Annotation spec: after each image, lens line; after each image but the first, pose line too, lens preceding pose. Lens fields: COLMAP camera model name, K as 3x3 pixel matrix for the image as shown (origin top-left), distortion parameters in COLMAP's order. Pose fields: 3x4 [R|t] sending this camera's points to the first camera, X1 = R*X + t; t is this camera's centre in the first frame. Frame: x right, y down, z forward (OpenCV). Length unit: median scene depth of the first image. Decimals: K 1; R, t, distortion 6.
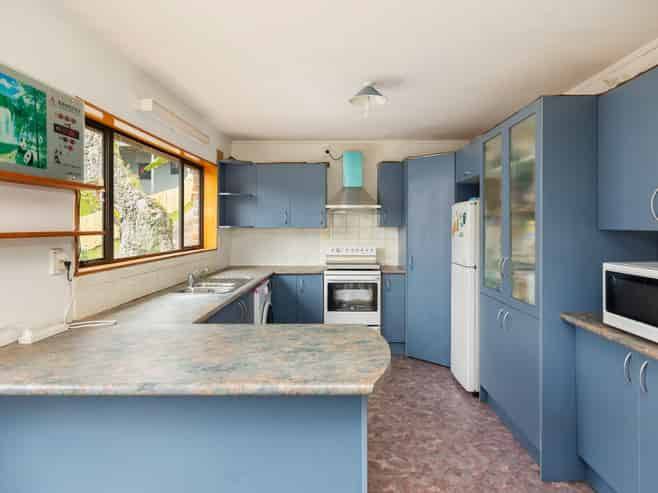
lens RADIAL K [[424.3, 0, 334.9], [0, 424.3, 233.2], [0, 0, 1]] dist [-0.000638, -0.003126]
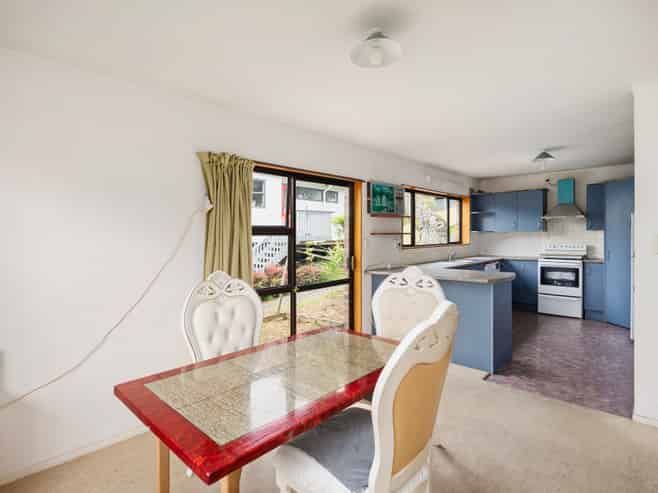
lens RADIAL K [[349.7, 0, 329.7], [0, 349.7, 237.8], [0, 0, 1]] dist [-0.000298, -0.000428]
pose [[0.740774, 0.001451, -0.671753, 0.367595], [-0.002951, 0.999995, -0.001095, 0.020094], [0.671748, 0.002794, 0.740774, -0.646414]]
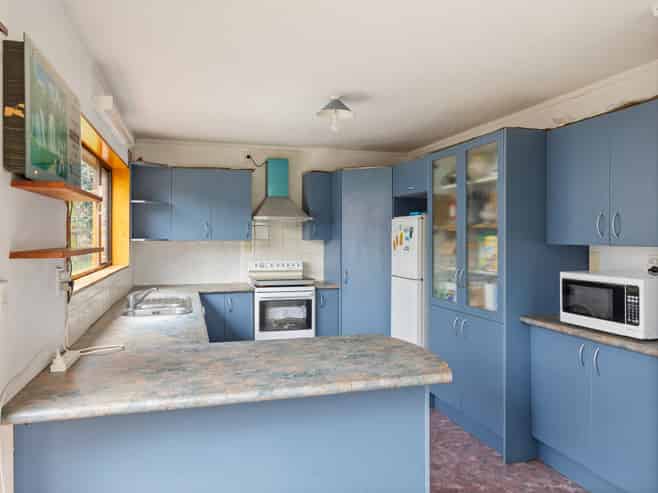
lens RADIAL K [[497.2, 0, 328.7], [0, 497.2, 246.9], [0, 0, 1]] dist [-0.005076, 0.002009]
pose [[0.956642, -0.003521, 0.291245, -0.250207], [0.002303, 0.999987, 0.004523, -0.006310], [-0.291257, -0.003656, 0.956638, -0.100272]]
